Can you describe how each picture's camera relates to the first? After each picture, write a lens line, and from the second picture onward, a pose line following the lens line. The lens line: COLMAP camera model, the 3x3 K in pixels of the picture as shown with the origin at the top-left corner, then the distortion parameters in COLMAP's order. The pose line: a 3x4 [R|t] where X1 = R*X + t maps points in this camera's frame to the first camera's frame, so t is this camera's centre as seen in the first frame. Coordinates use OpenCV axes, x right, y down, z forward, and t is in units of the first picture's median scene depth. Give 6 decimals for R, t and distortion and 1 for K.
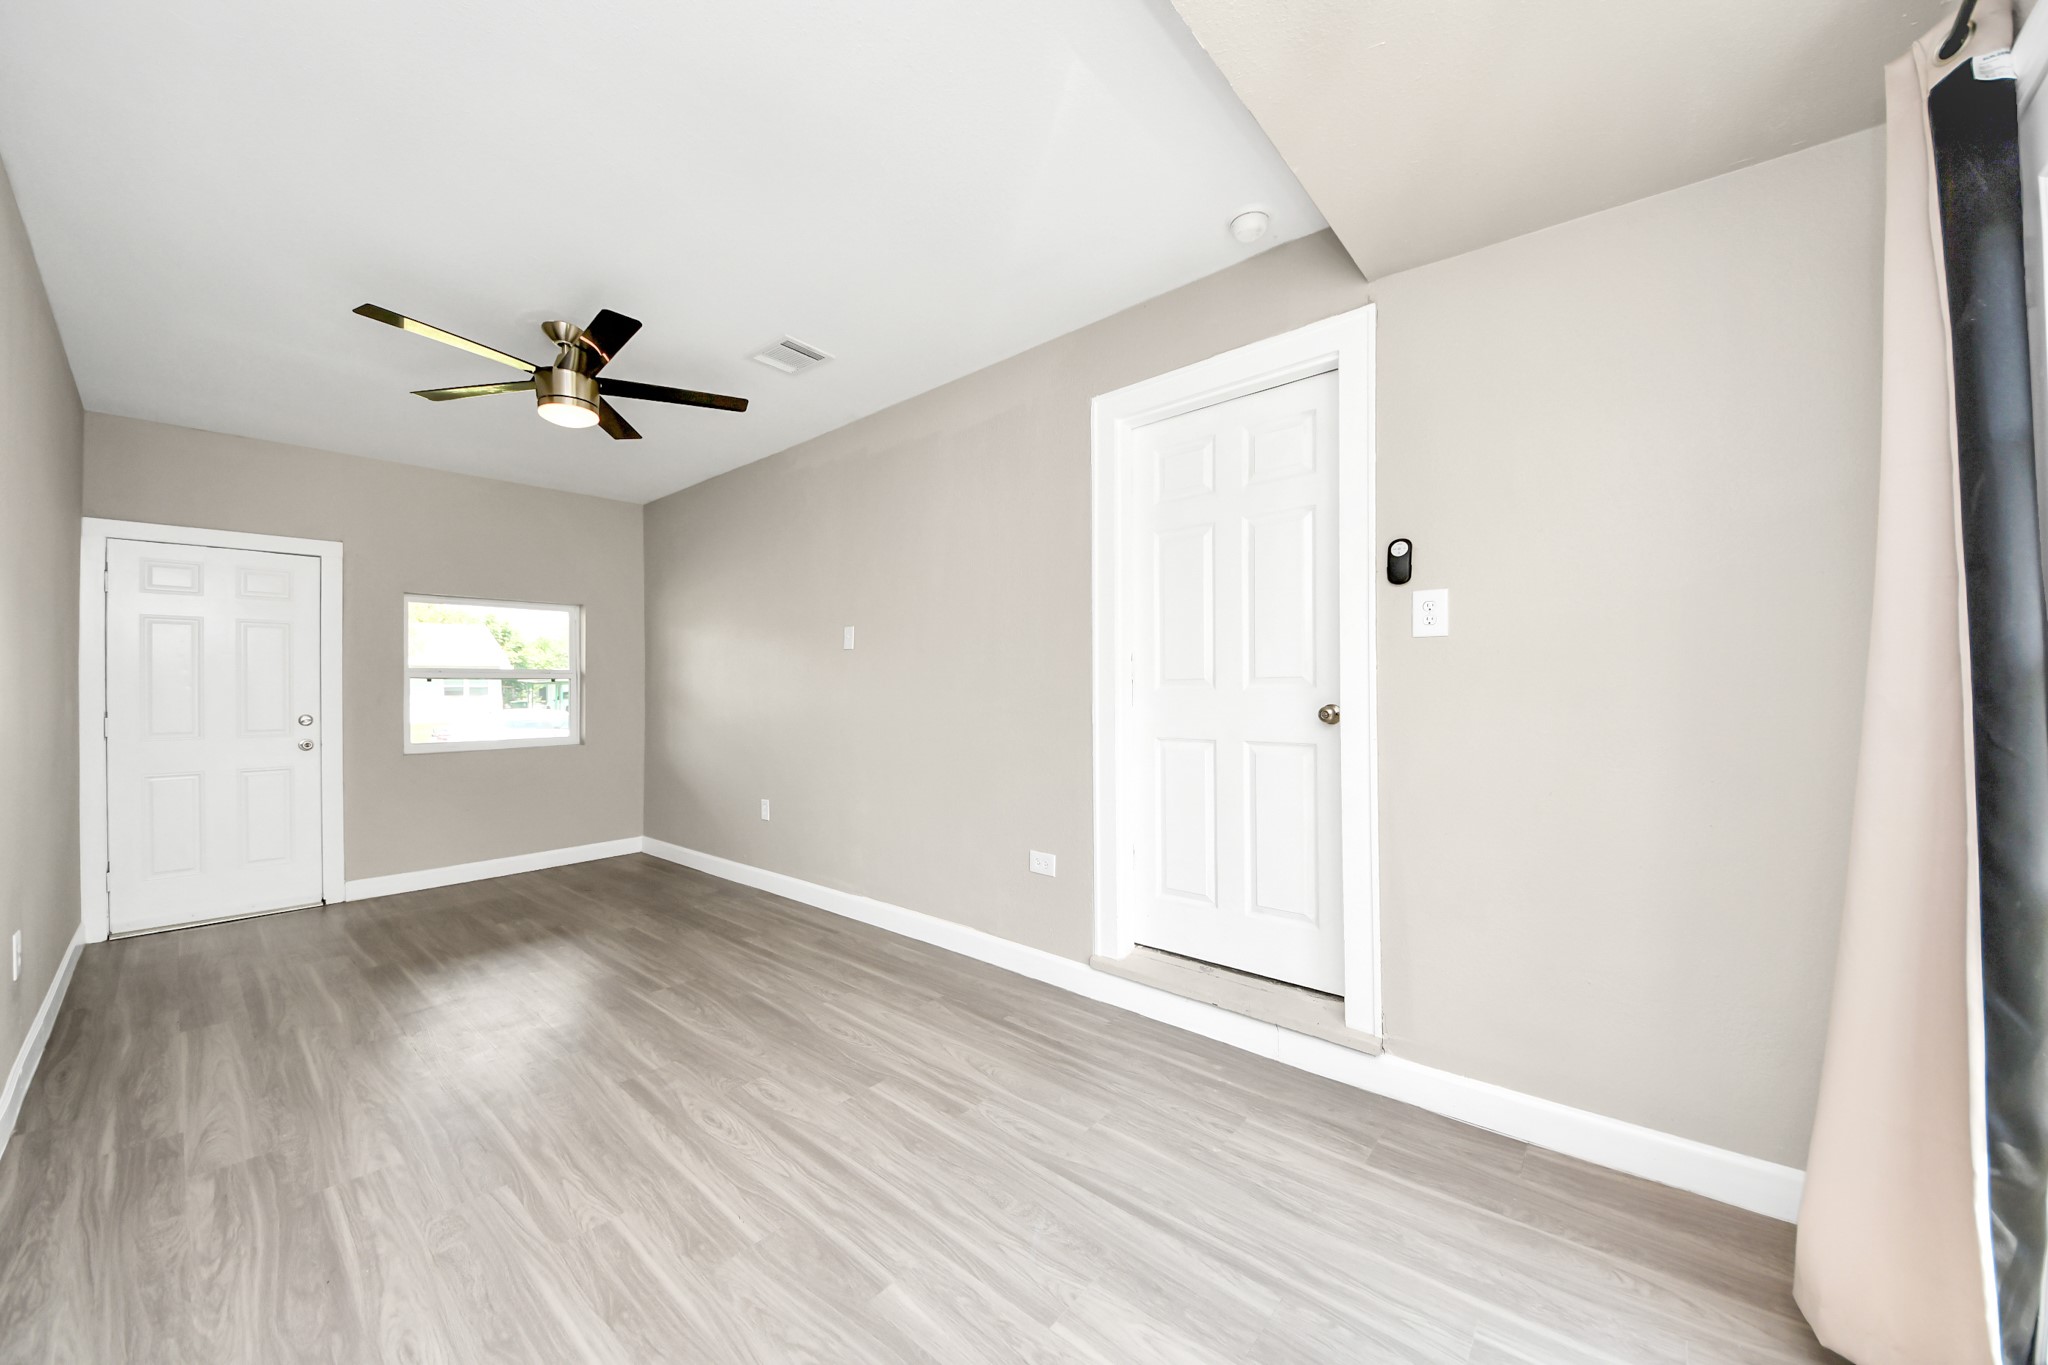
lens RADIAL K [[716.7, 0, 1028.8], [0, 716.7, 685.6], [0, 0, 1]] dist [0.028266, -0.017202]
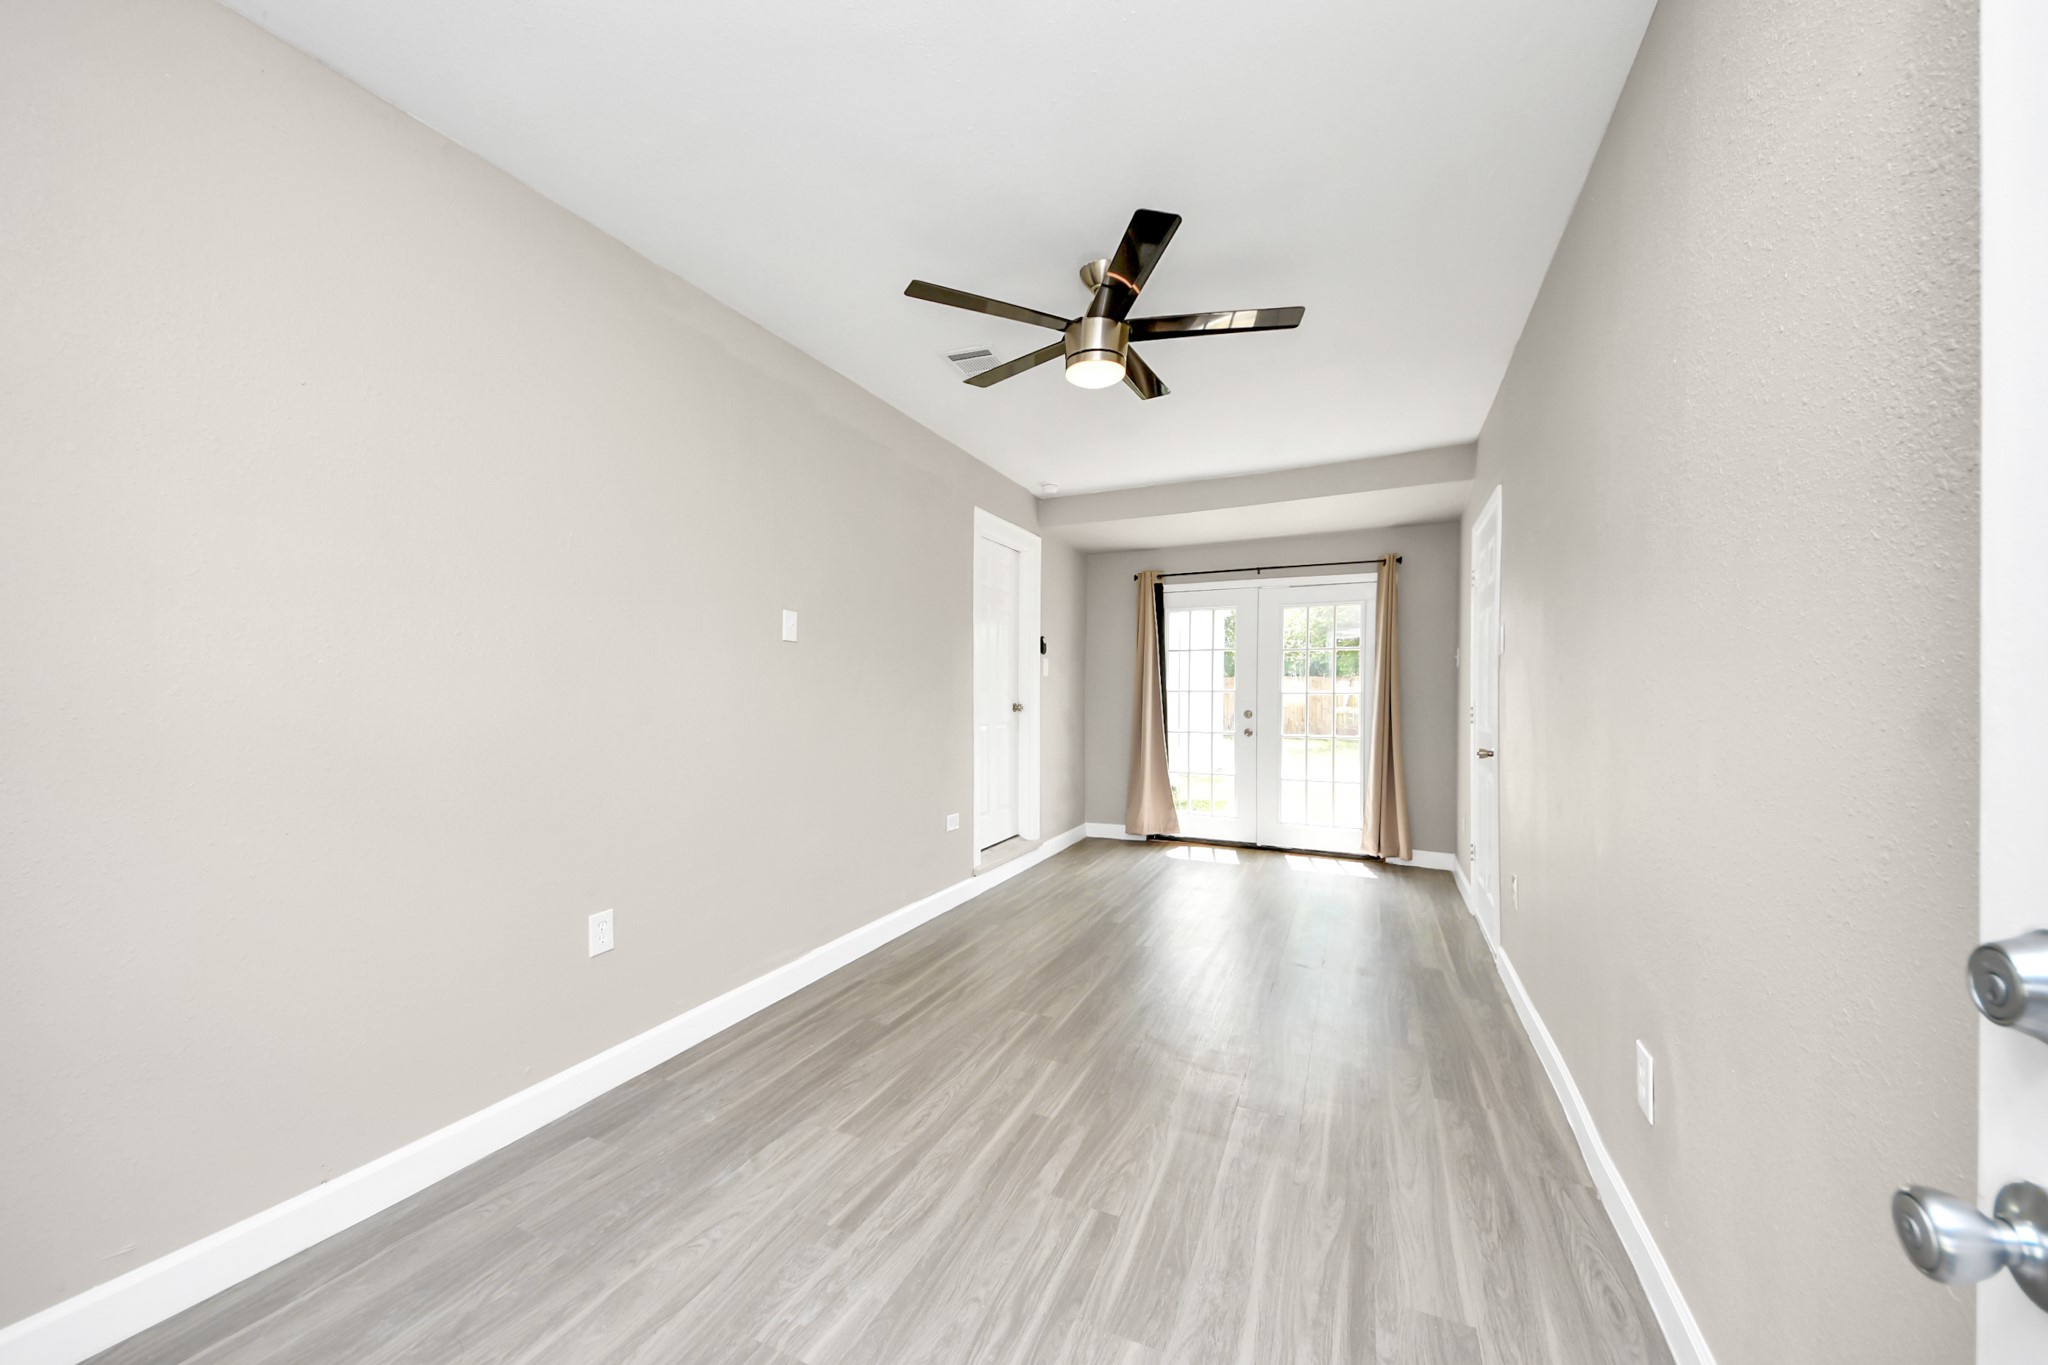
lens RADIAL K [[753.0, 0, 1023.1], [0, 753.0, 693.5], [0, 0, 1]] dist [0.025885, -0.021429]
pose [[-0.270393, 0.001750, 0.962749, -1.337065], [-0.004266, 0.999986, -0.003016, 0.005134], [-0.962741, -0.004923, -0.270382, 1.198785]]
